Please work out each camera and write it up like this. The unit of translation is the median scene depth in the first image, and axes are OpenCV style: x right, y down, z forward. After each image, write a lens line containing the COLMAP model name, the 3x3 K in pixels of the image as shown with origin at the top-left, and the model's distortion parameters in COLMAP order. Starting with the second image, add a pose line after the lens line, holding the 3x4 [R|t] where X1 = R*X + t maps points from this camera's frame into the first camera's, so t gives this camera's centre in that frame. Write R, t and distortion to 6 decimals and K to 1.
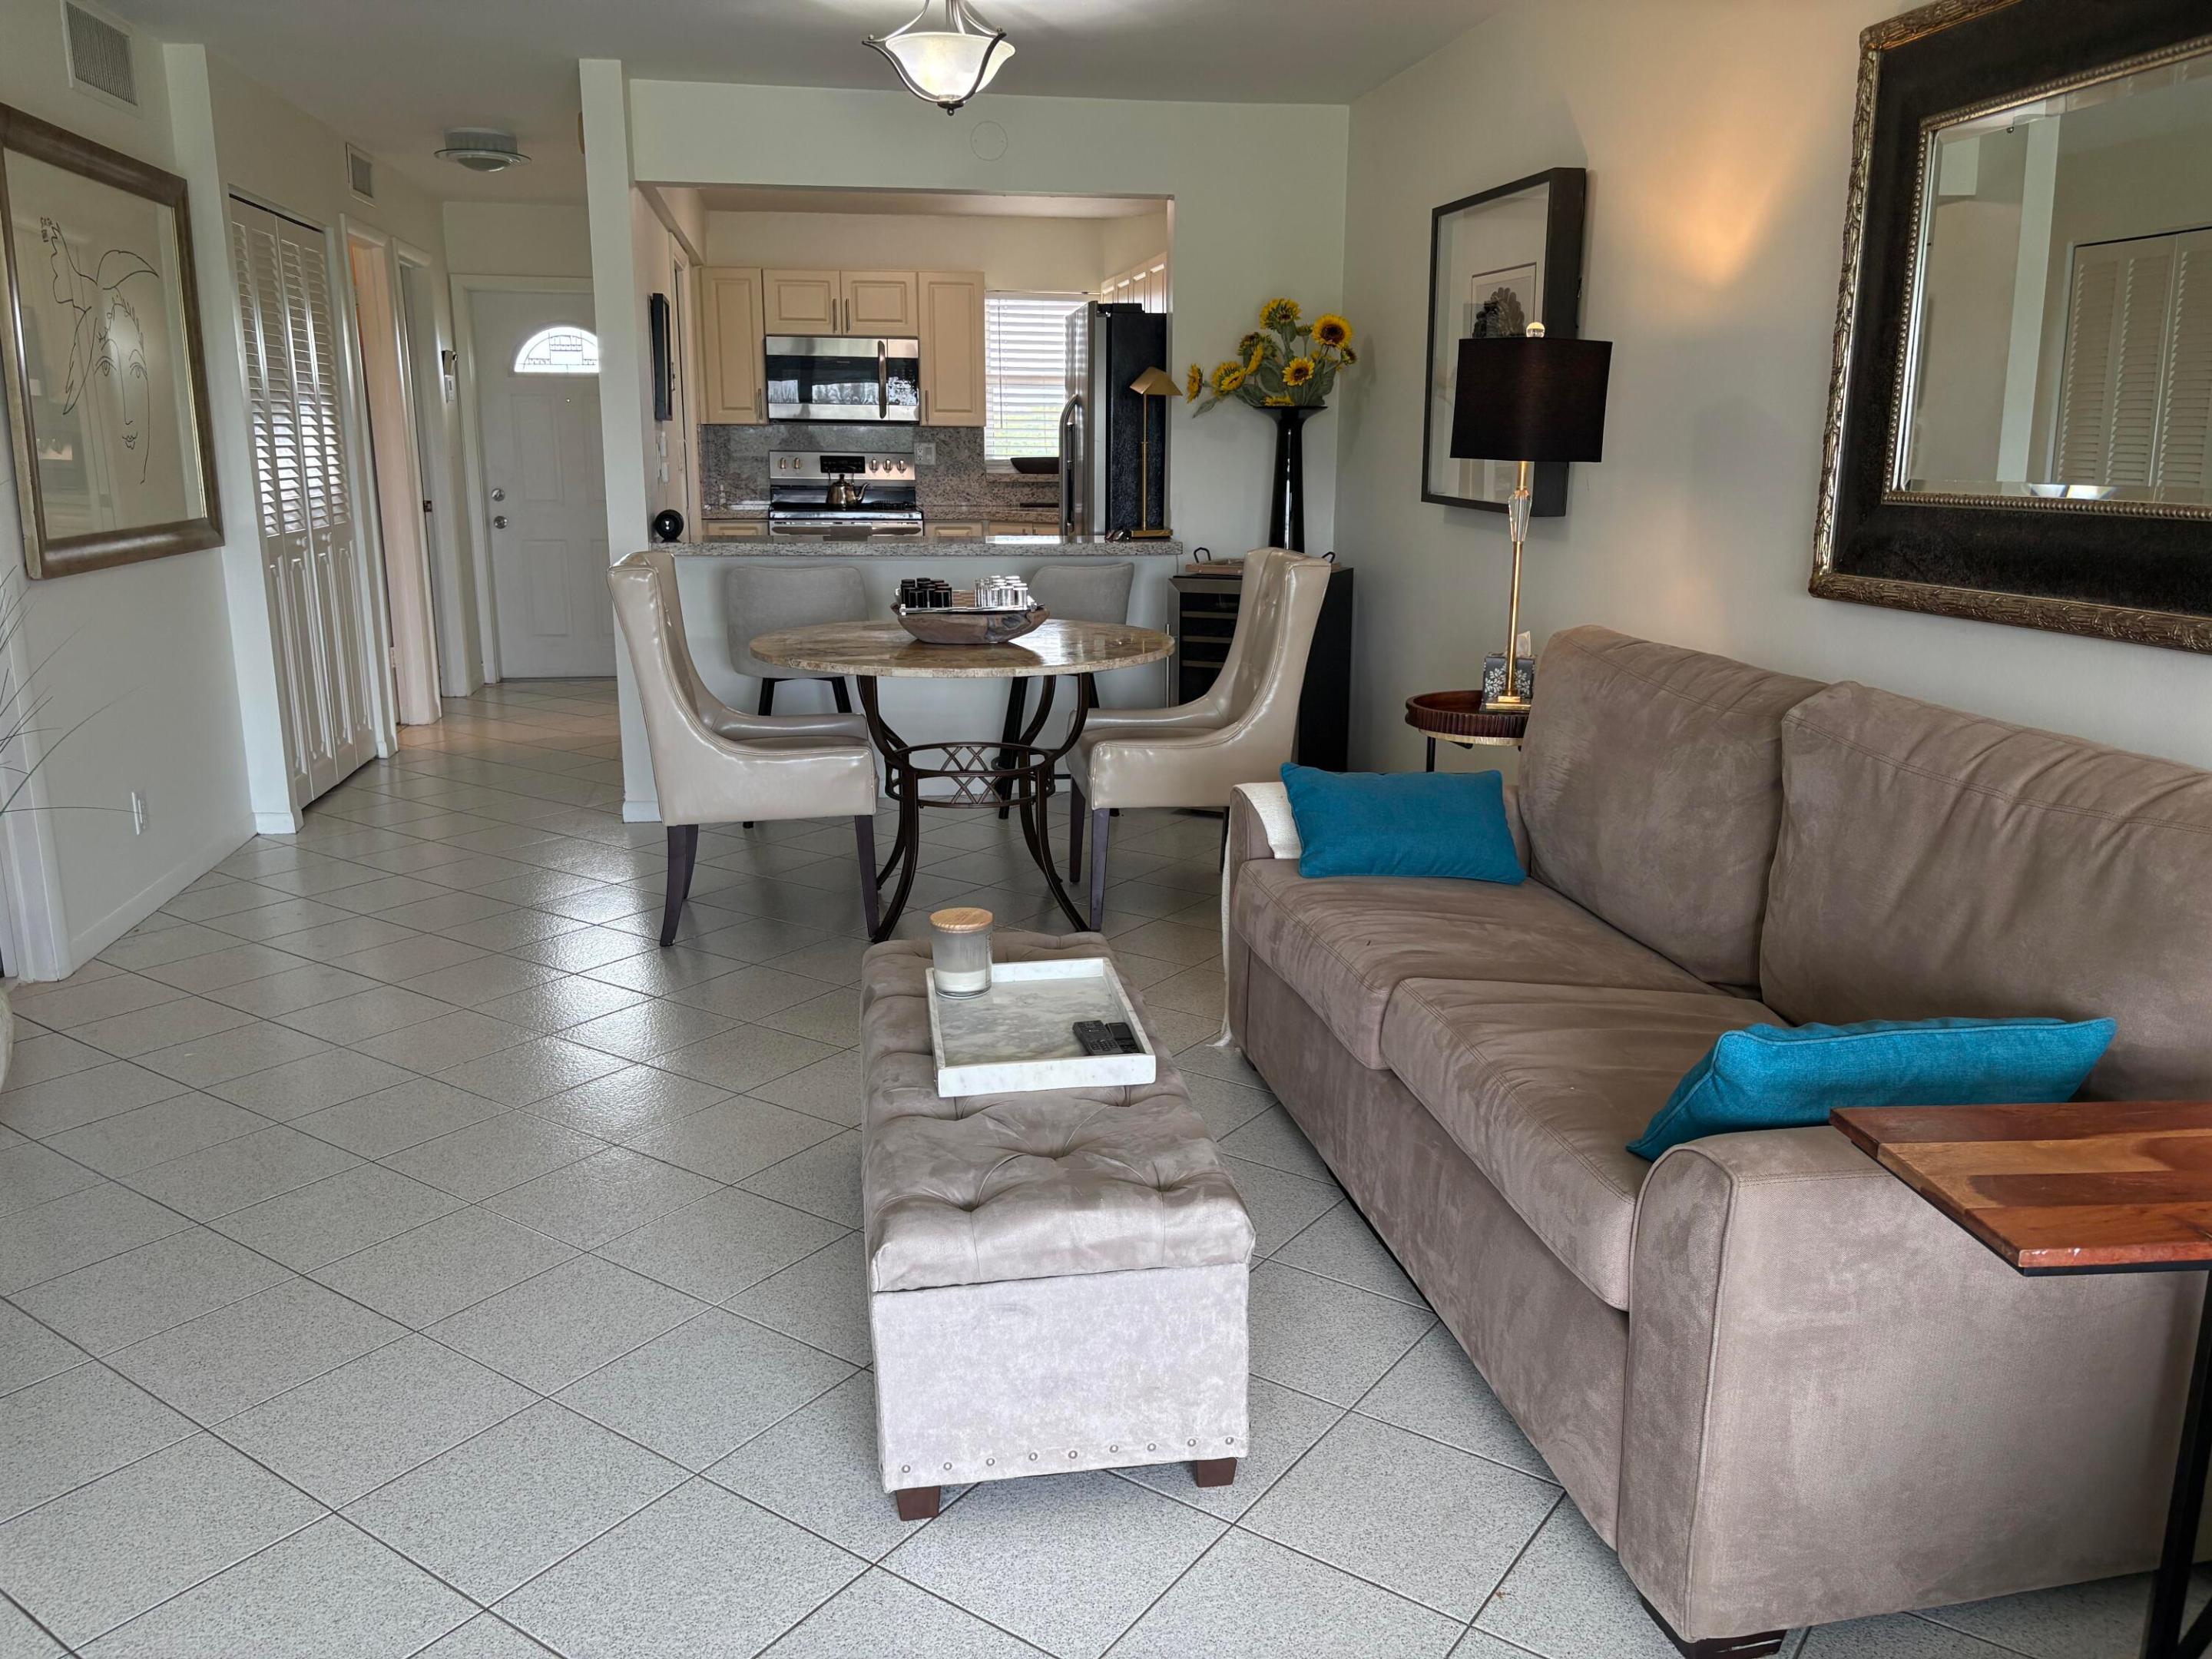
lens RADIAL K [[1663.2, 0, 1107.8], [0, 1663.2, 842.1], [0, 0, 1]] dist [0.044931, -0.053158]
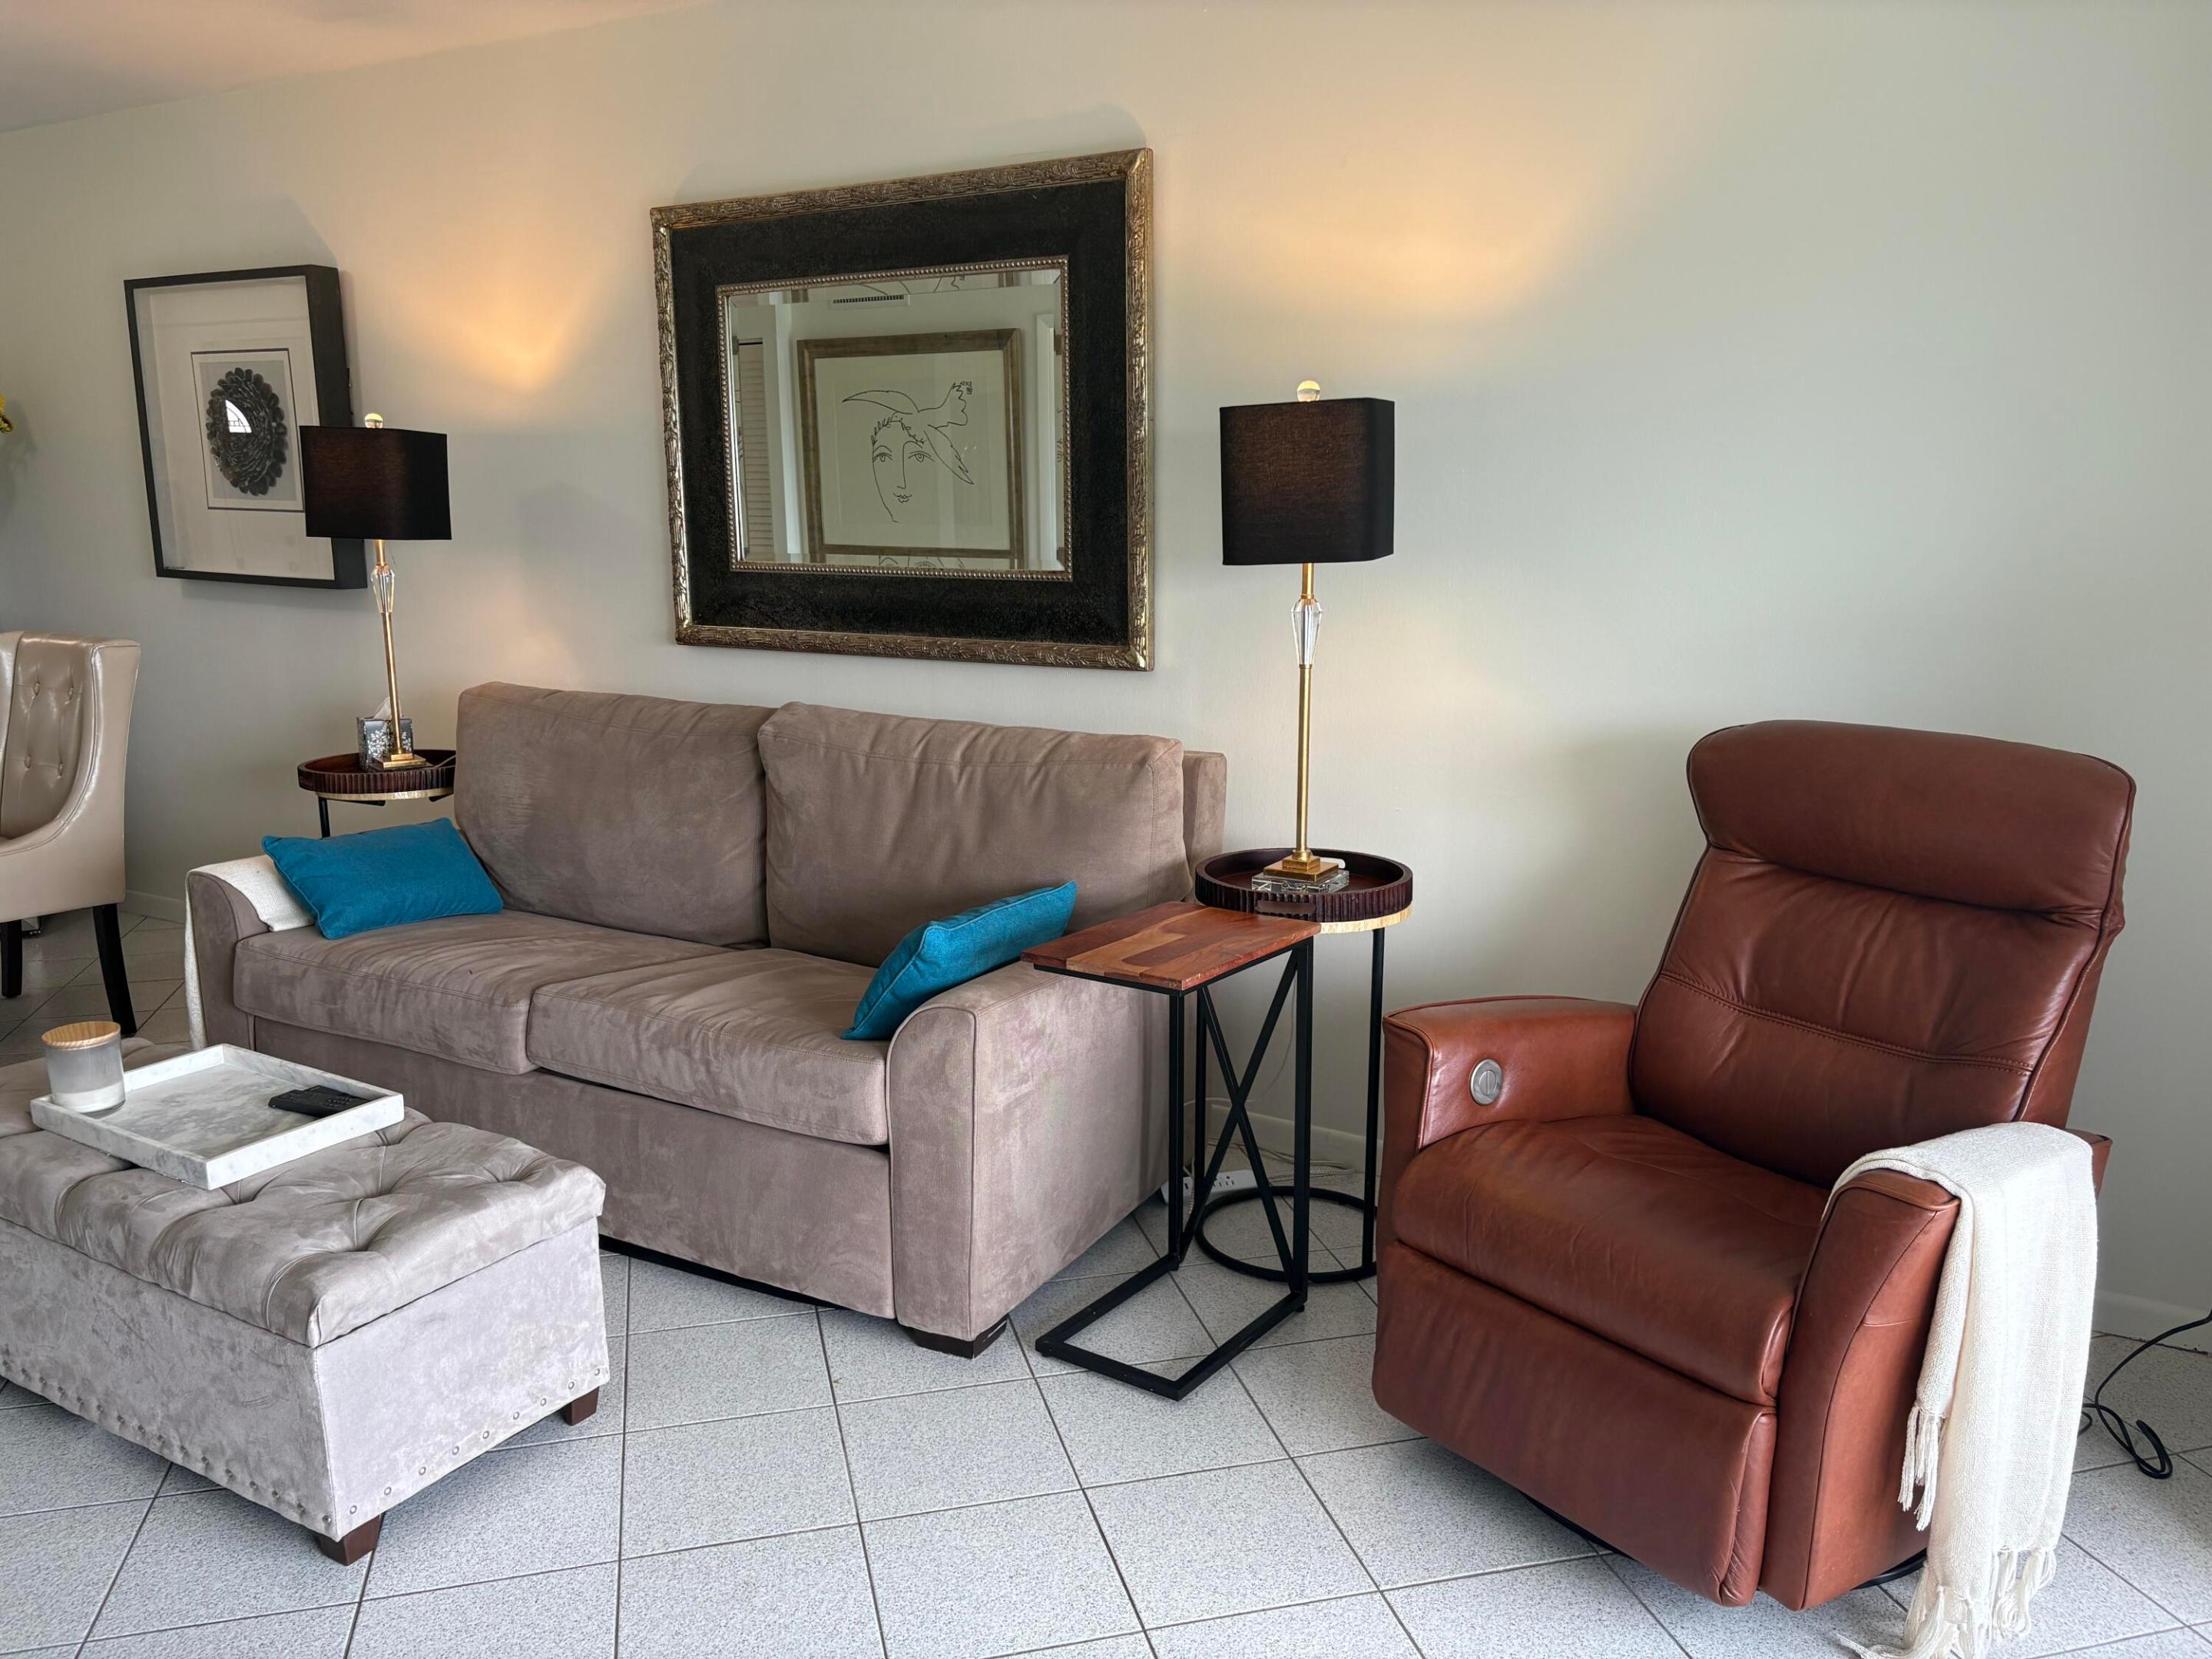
lens RADIAL K [[1663.2, 0, 1123.1], [0, 1663.2, 829.3], [0, 0, 1]] dist [0.044931, -0.053158]
pose [[0.637939, -0.147779, 0.755775, -0.437847], [0.177175, 0.983252, 0.042707, -0.004594], [-0.749428, 0.106660, 0.653438, -0.080577]]
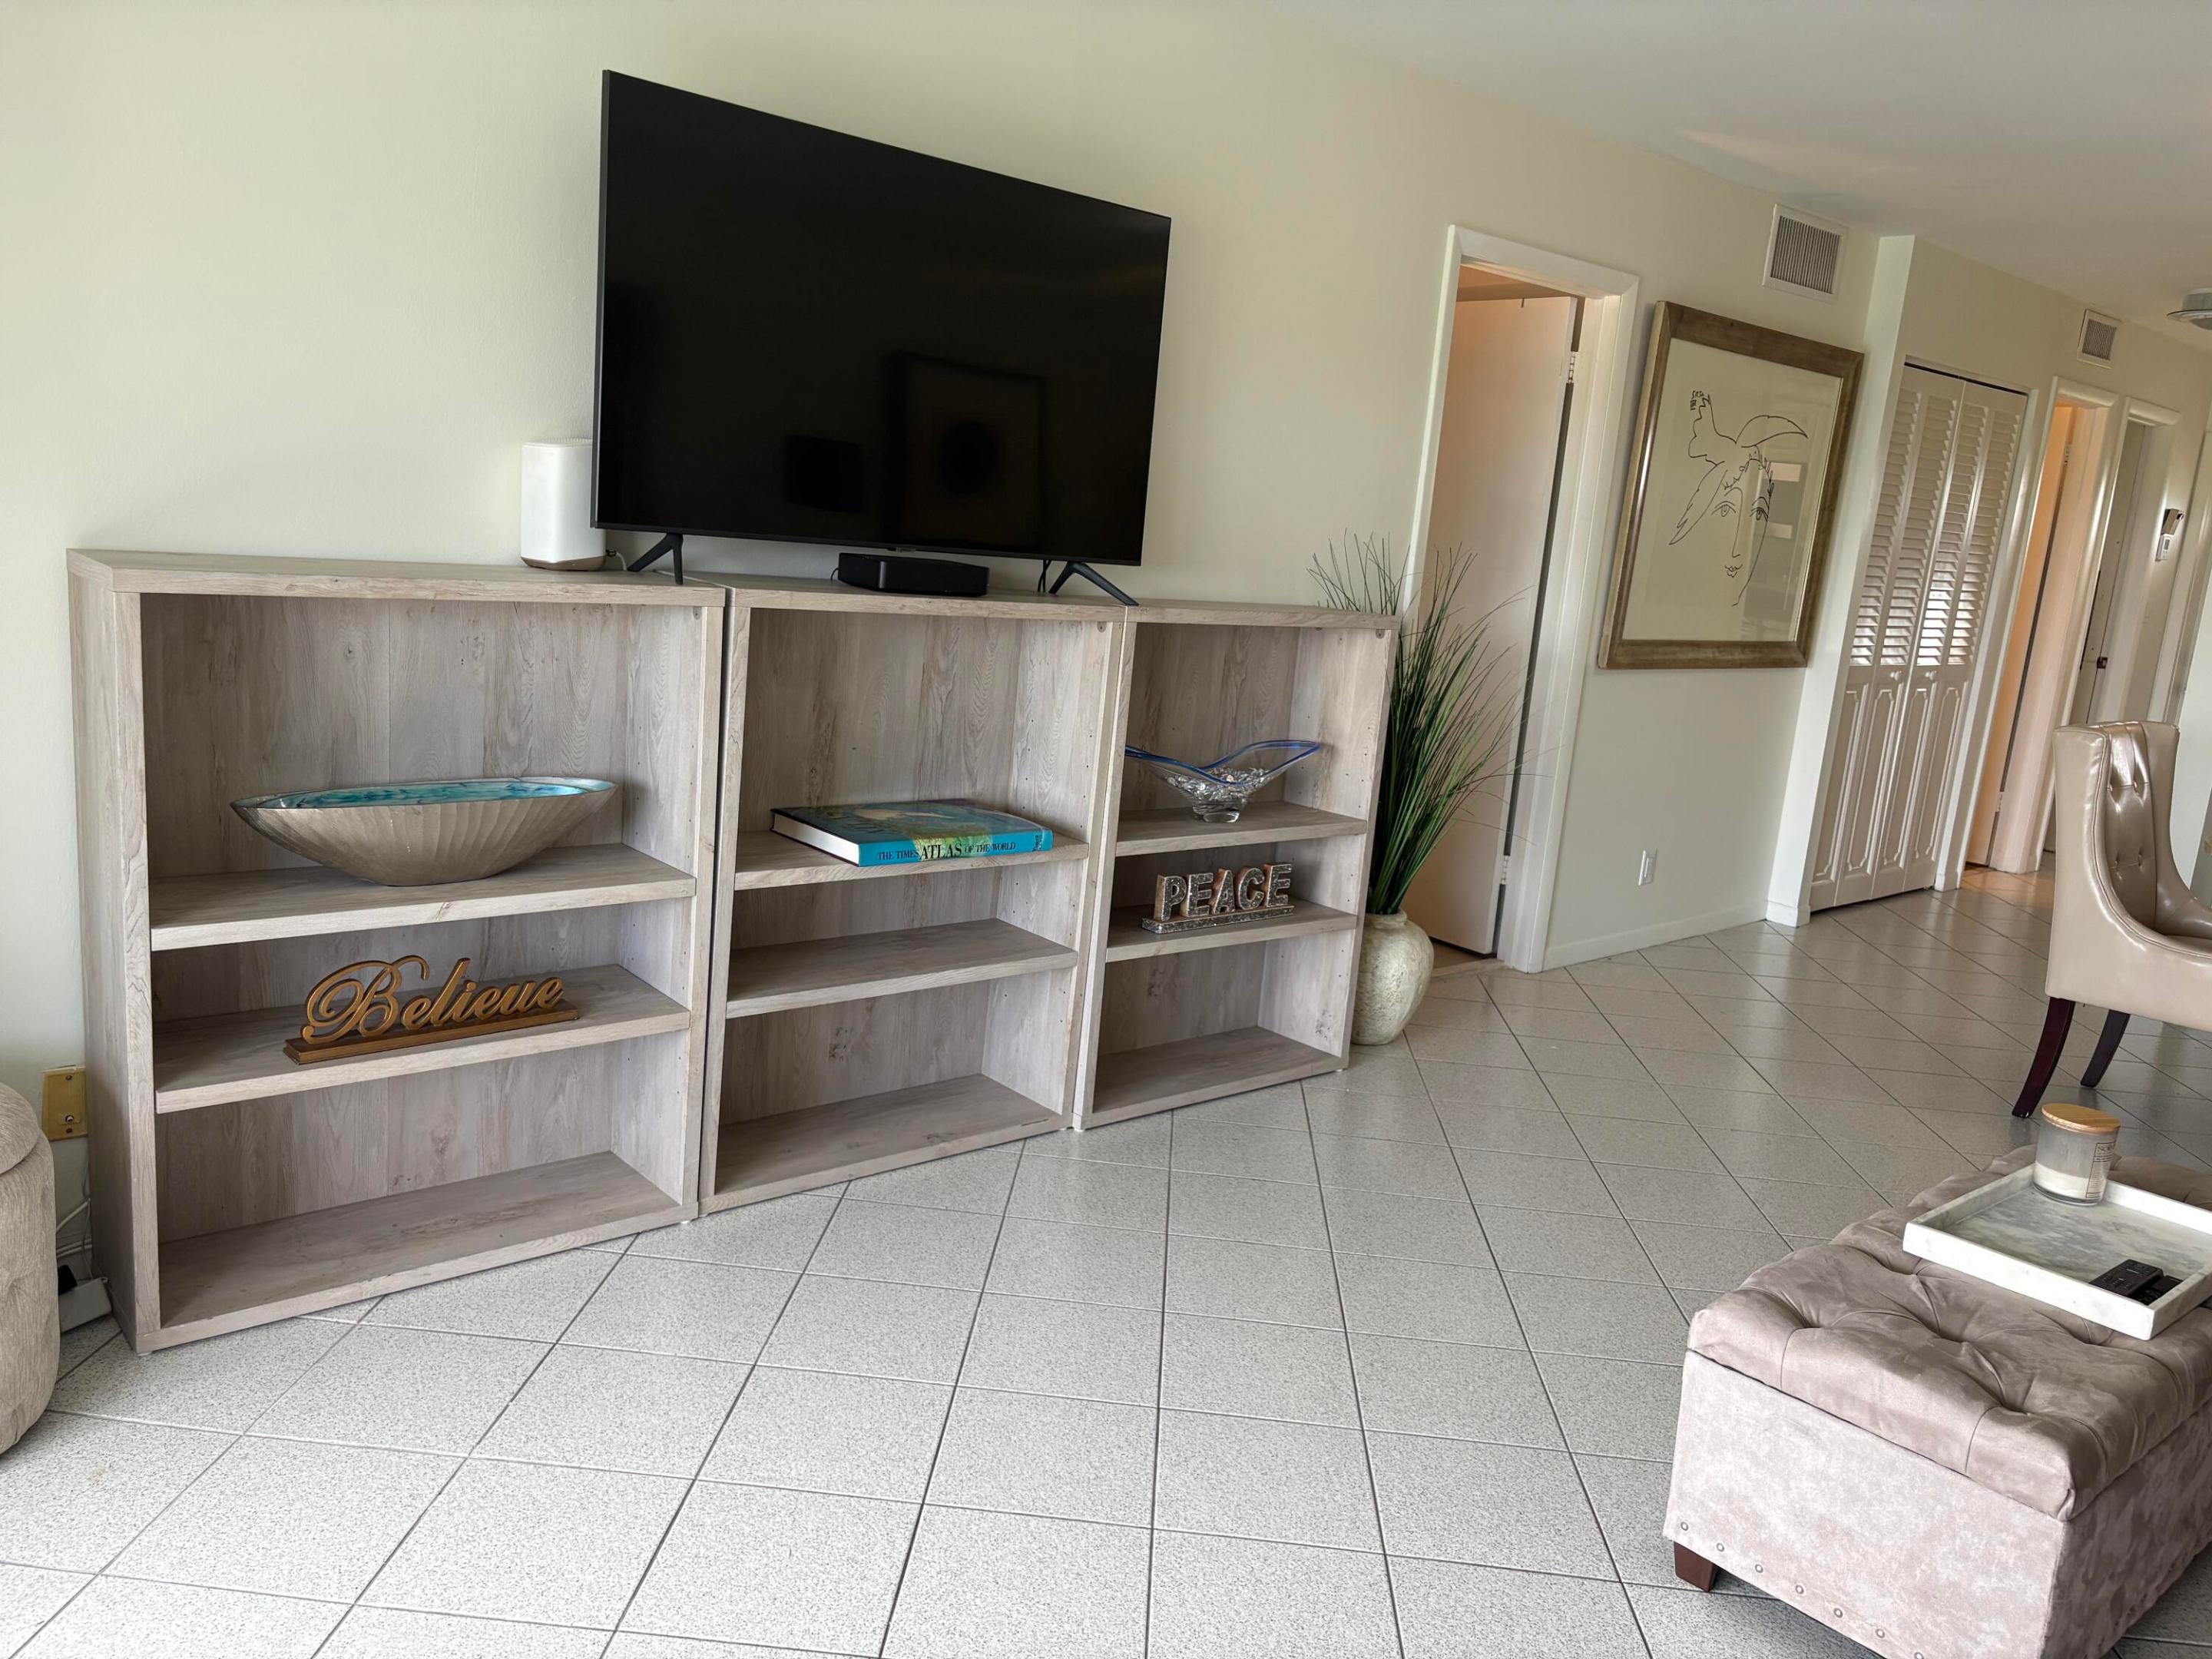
lens RADIAL K [[1663.2, 0, 1102.9], [0, 1663.2, 841.4], [0, 0, 1]] dist [0.044931, -0.053158]
pose [[0.528161, 0.210661, -0.822598, 0.382804], [-0.279025, 0.958000, 0.066185, -0.012326], [0.801992, 0.194569, 0.564759, 0.001998]]
